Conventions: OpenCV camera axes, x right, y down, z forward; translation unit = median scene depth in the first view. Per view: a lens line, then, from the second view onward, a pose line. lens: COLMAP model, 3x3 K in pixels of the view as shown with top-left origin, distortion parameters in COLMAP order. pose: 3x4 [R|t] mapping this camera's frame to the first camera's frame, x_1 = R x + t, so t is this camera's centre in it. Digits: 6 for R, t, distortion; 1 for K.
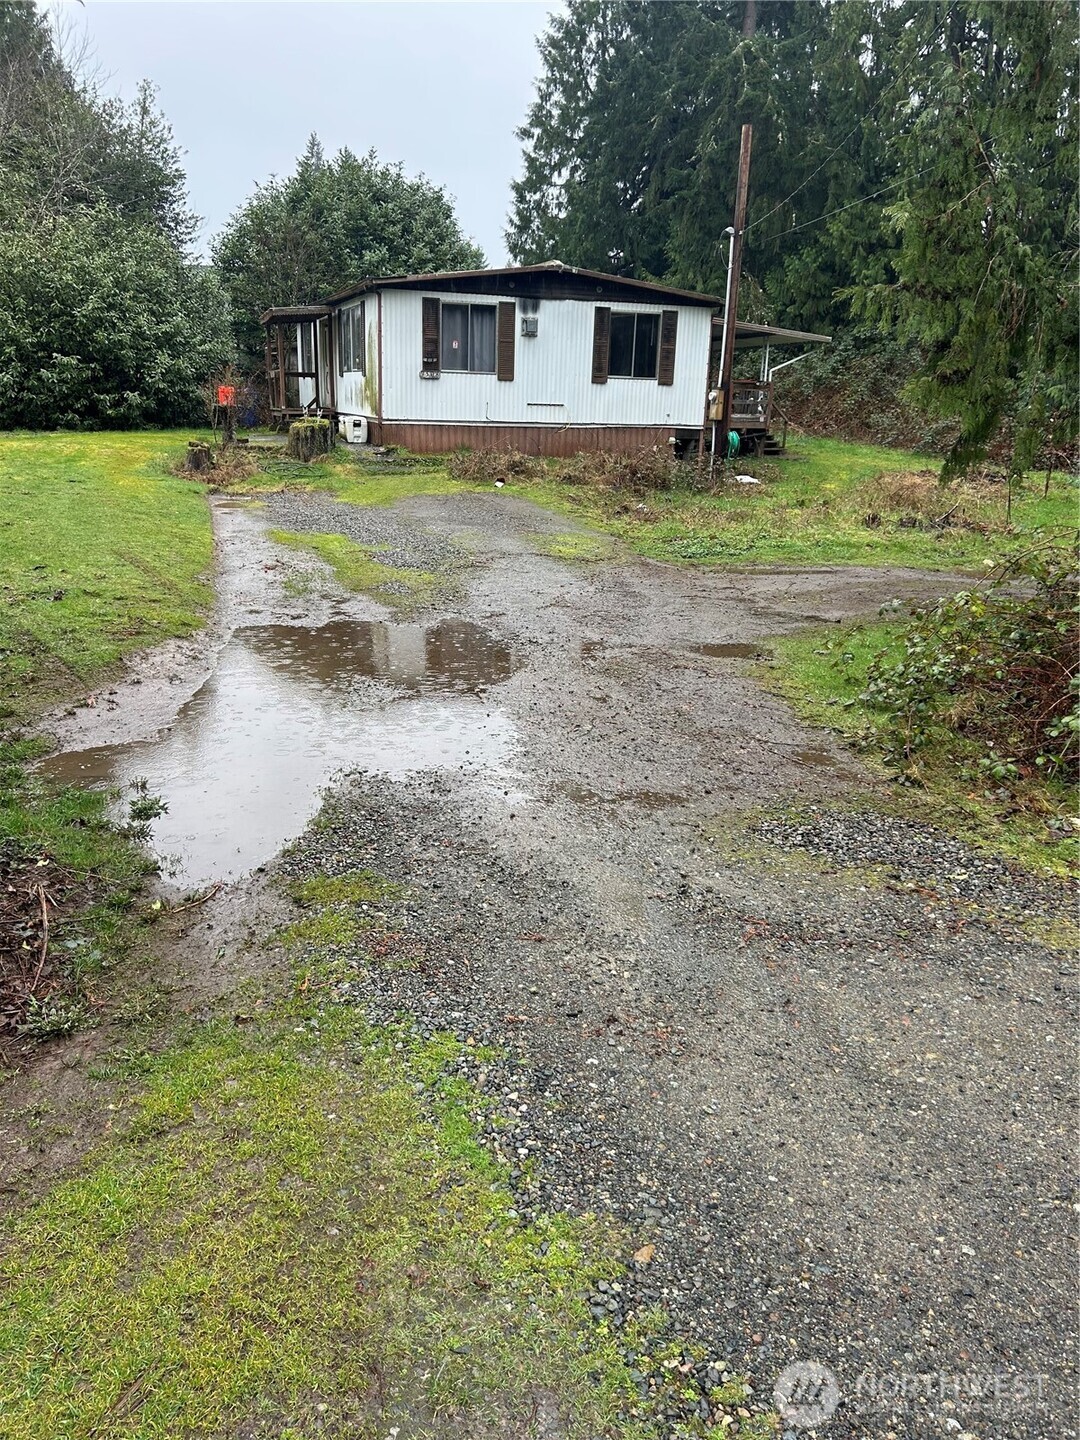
lens RADIAL K [[1139.5, 0, 541.5], [0, 1139.5, 715.5], [0, 0, 1]] dist [0.000863, -0.007599]
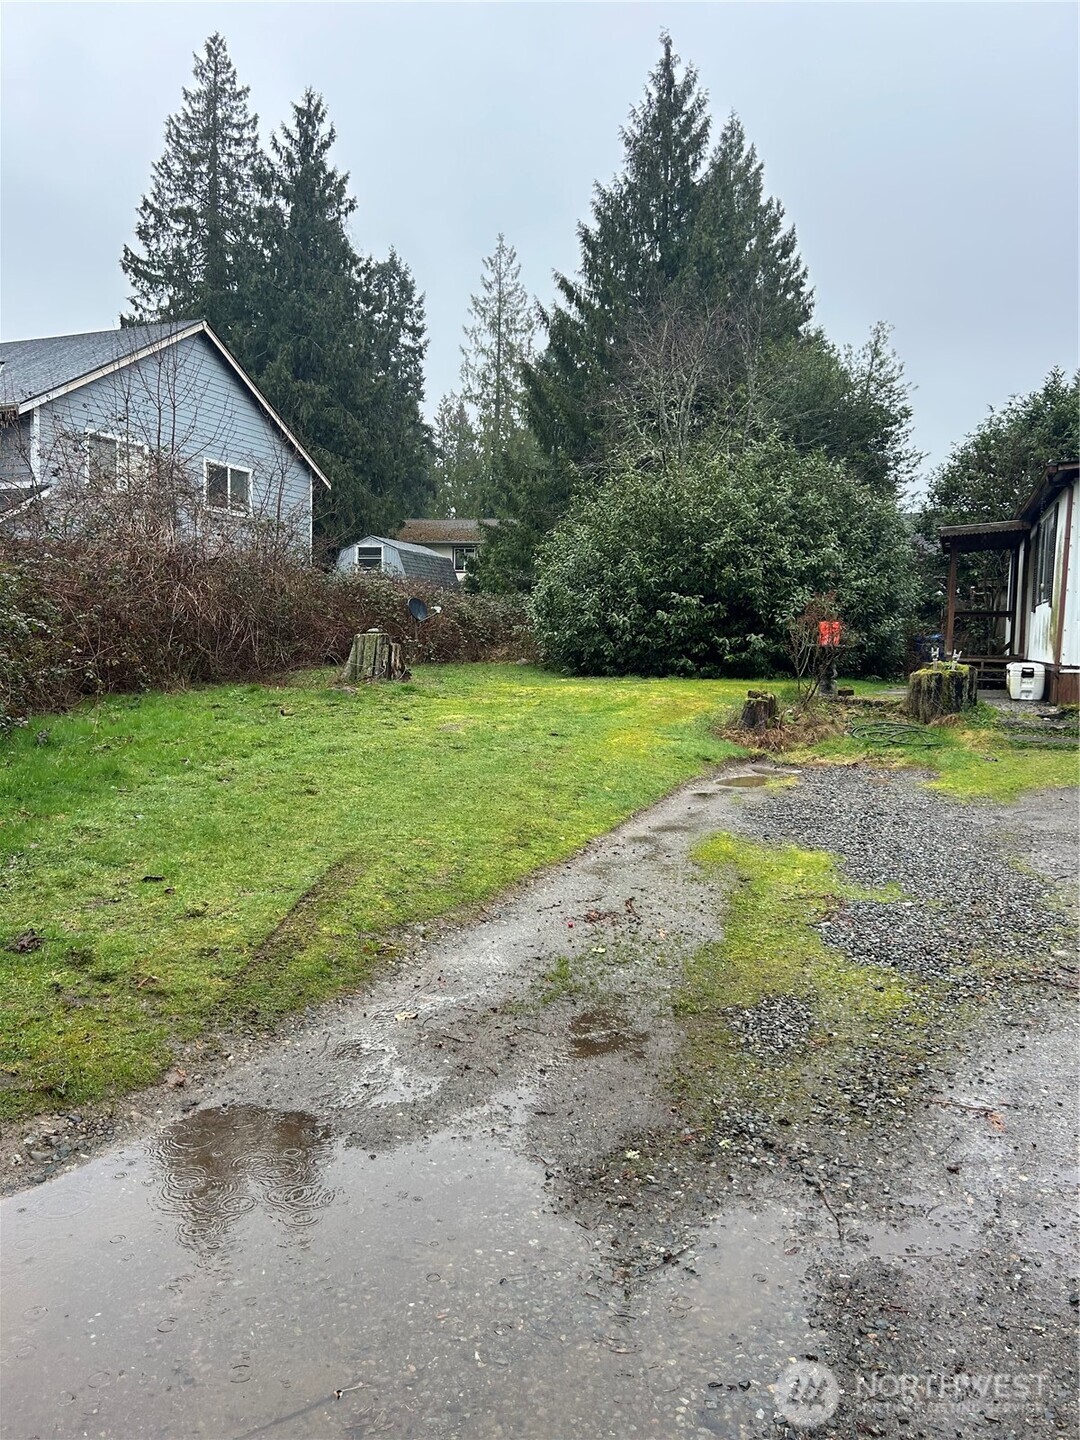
lens RADIAL K [[1002.1, 0, 591.9], [0, 1002.1, 716.9], [0, 0, 1]] dist [0.017559, -0.040171]
pose [[0.754342, 0.037377, -0.655417, 0.036523], [-0.180330, 0.971770, -0.152131, -0.092923], [0.631228, 0.232950, 0.739787, 0.400720]]
